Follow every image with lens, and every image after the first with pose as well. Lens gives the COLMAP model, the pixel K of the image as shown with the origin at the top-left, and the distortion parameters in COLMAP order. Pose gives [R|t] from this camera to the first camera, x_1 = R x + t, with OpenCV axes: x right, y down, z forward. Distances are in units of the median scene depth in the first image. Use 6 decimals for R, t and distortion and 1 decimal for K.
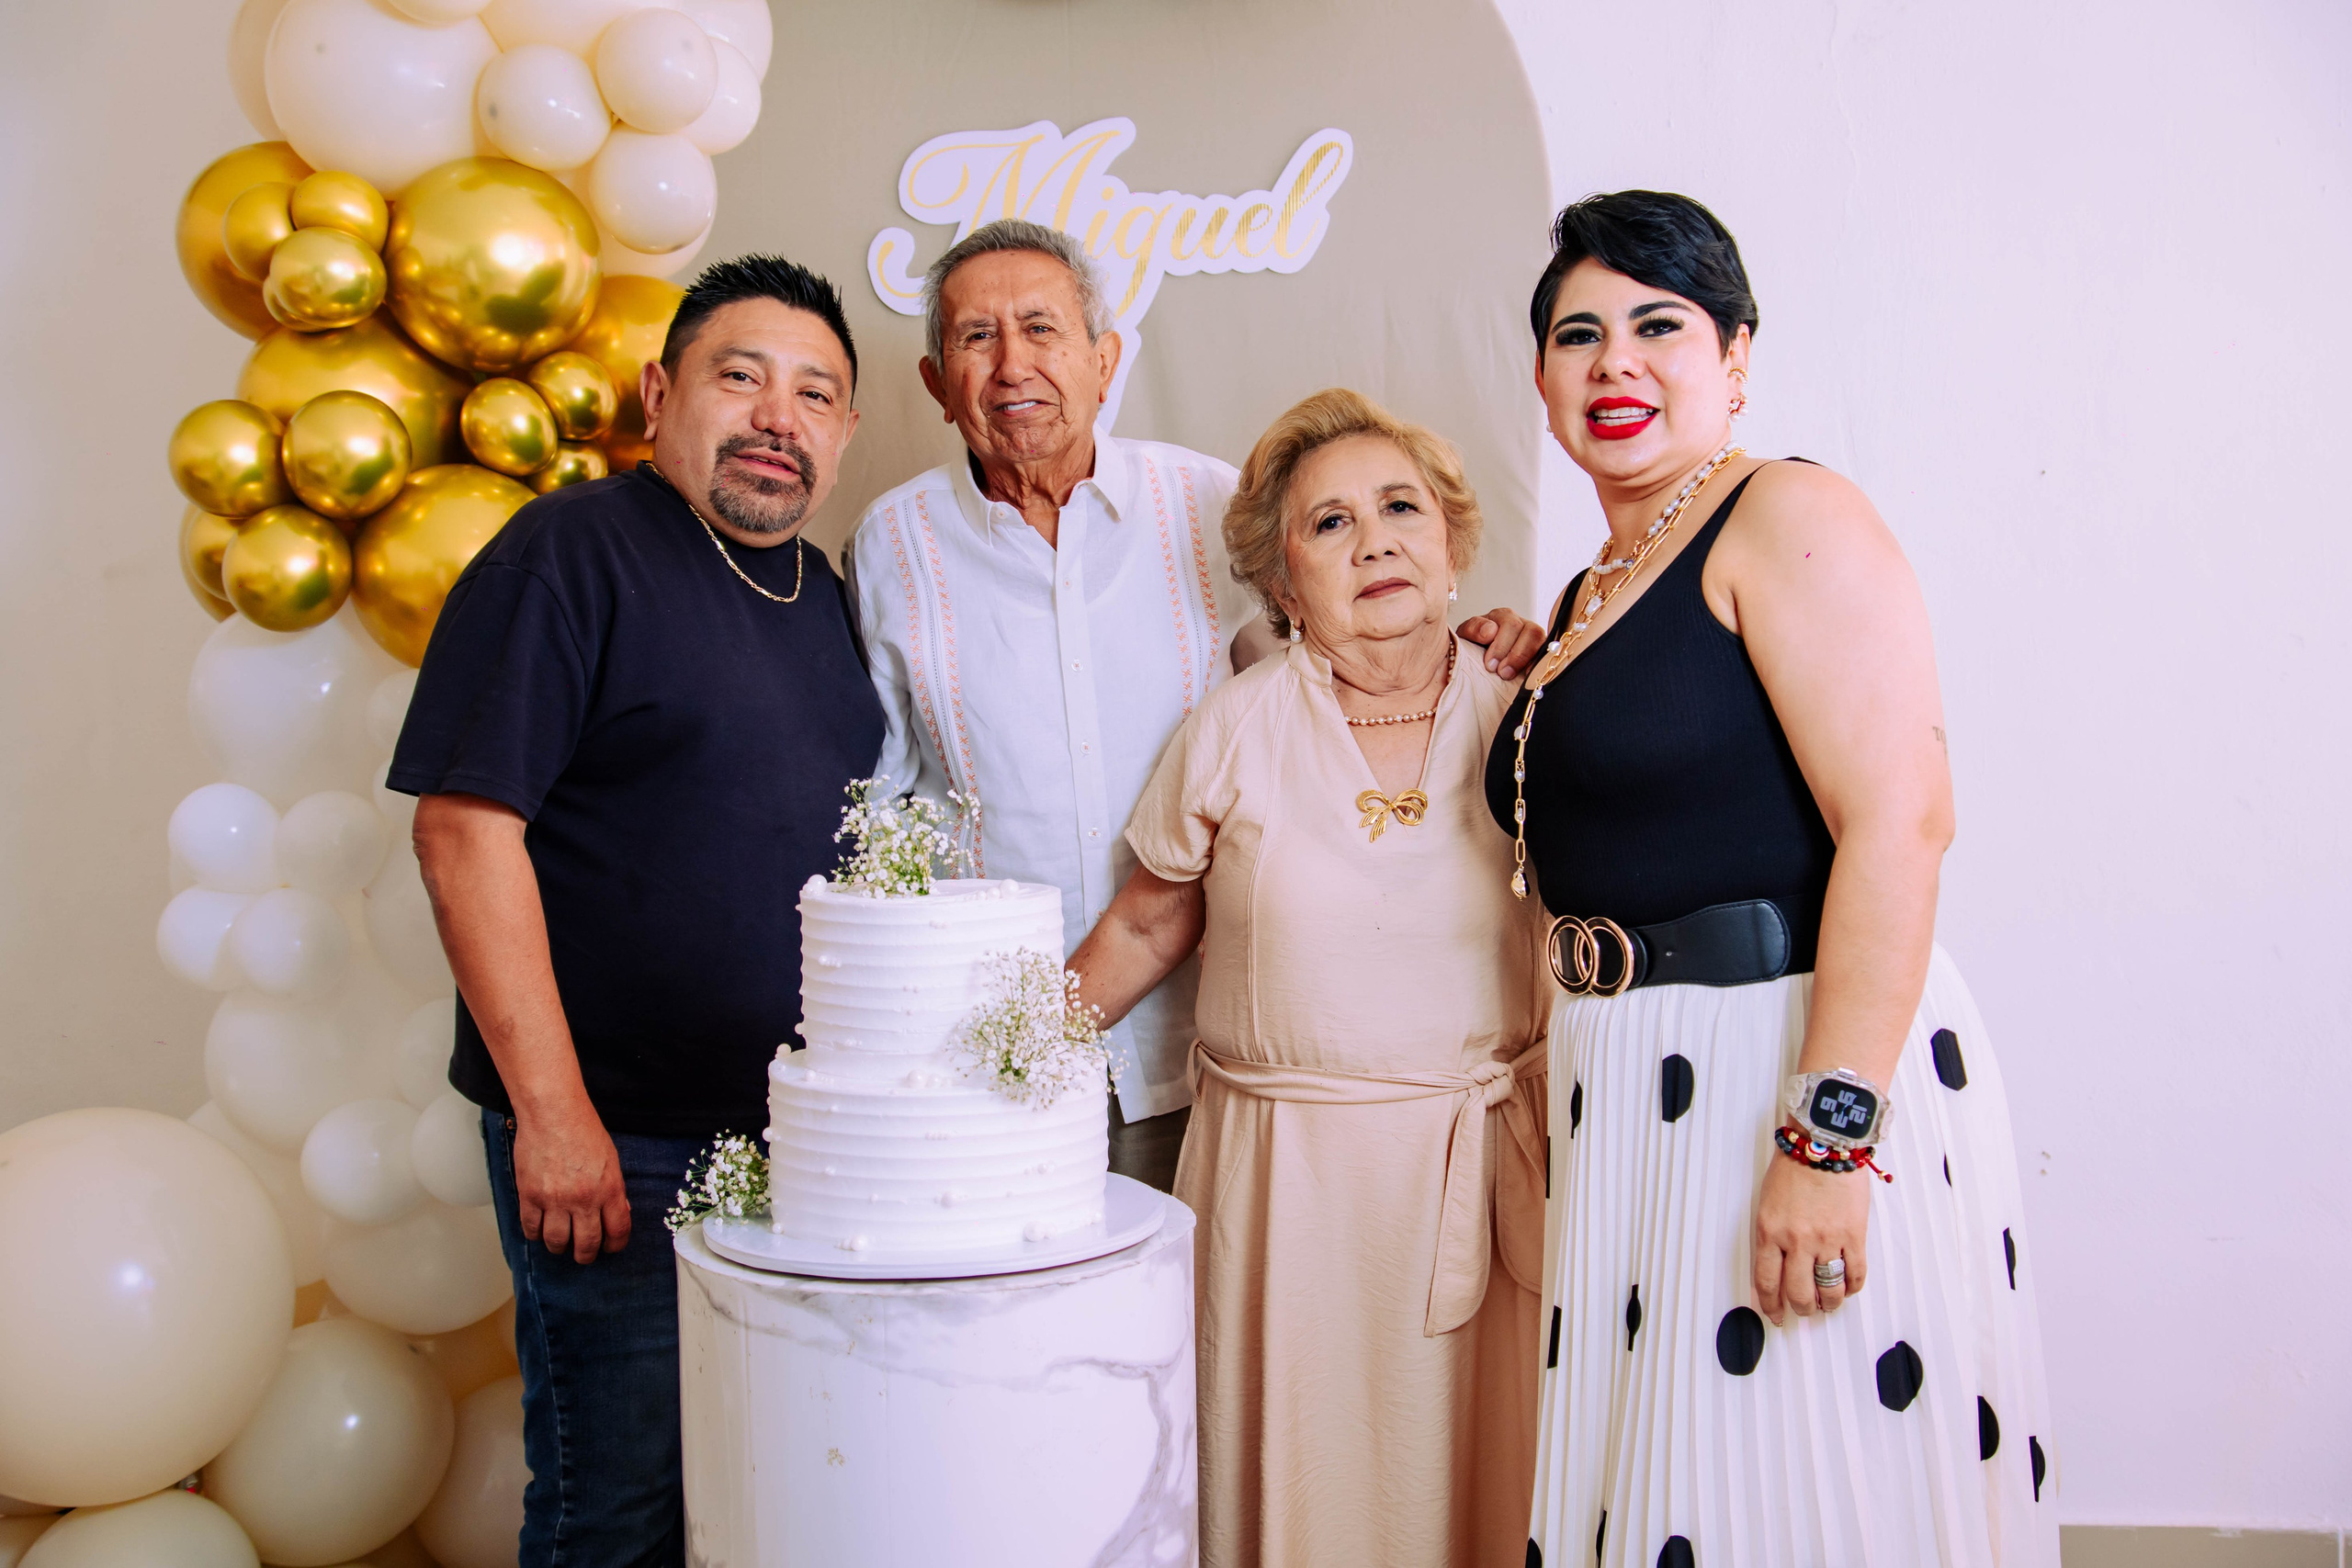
lens RADIAL K [[2393.9, 0, 1191.9], [0, 2393.9, 802.3], [0, 0, 1]] dist [0.040514, 0.000000]
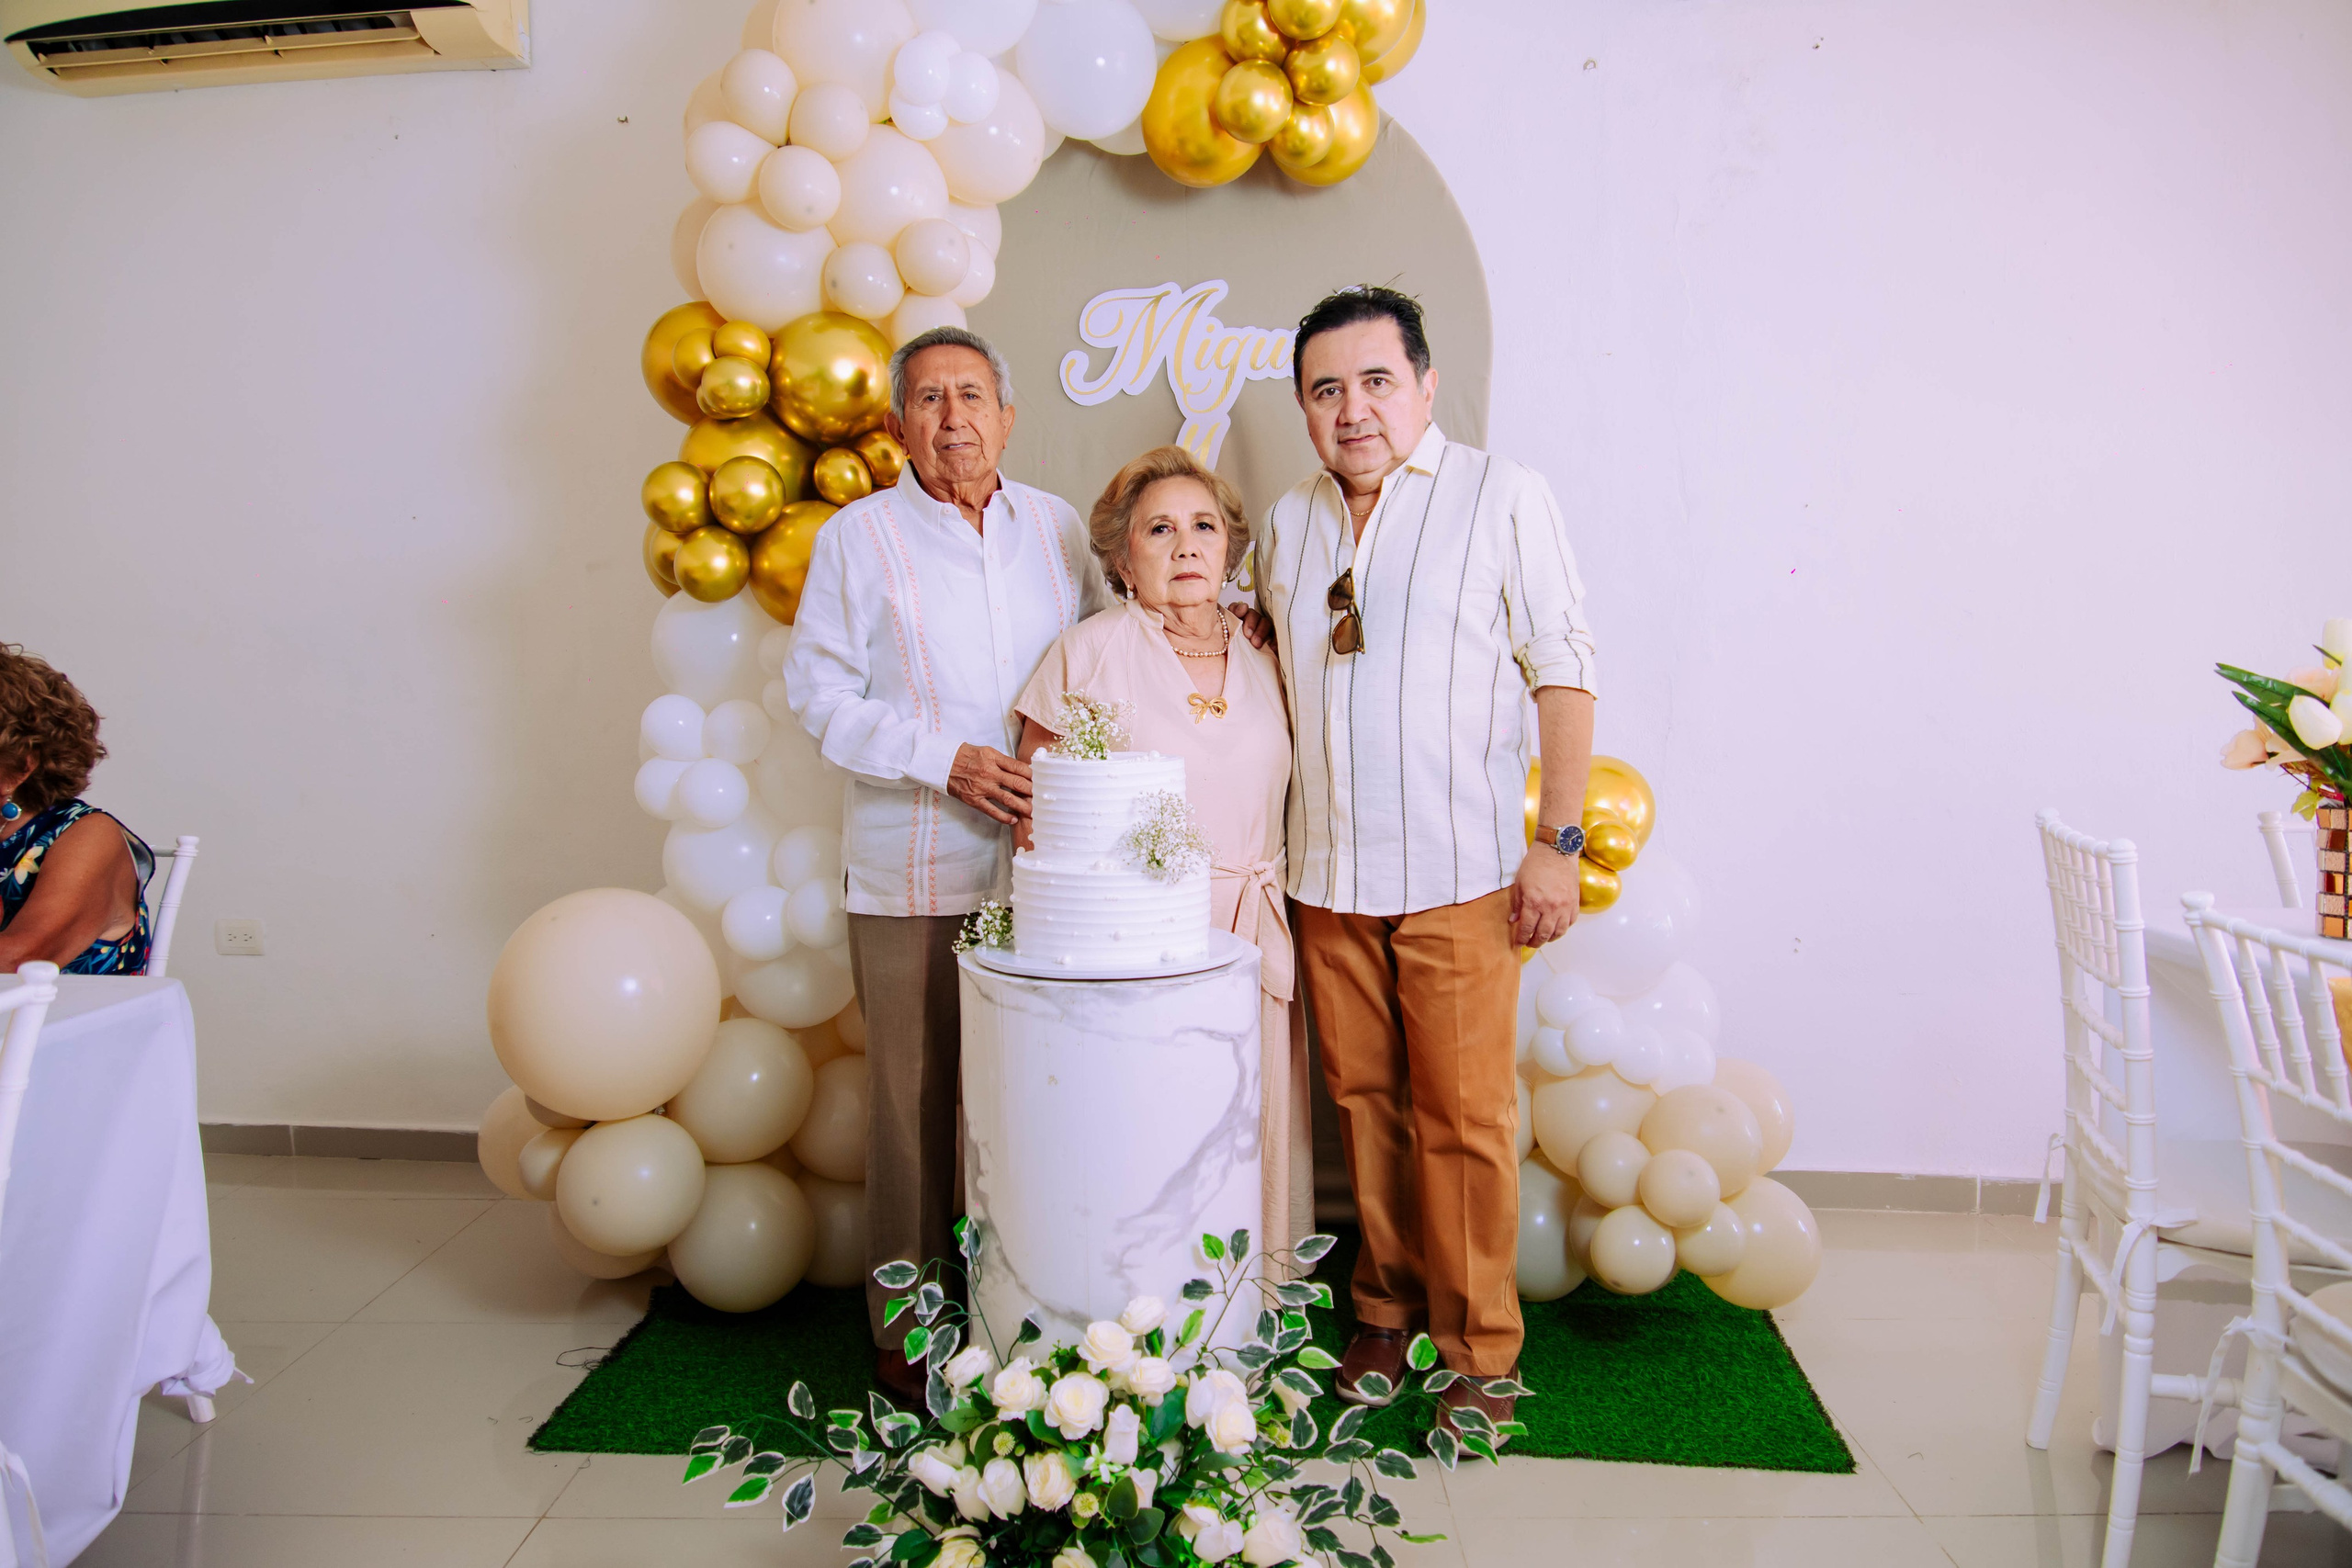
lens RADIAL K [[1769.4, 0, 1168.8], [0, 1769.4, 810.2], [0, 0, 1]] dist [0.003393, 0.013165]
pose [[0.998936, 0.009723, -0.045087, -0.006811], [-0.007798, 0.999059, 0.042668, 0.016721], [0.045459, -0.042271, 0.998071, -0.204861]]
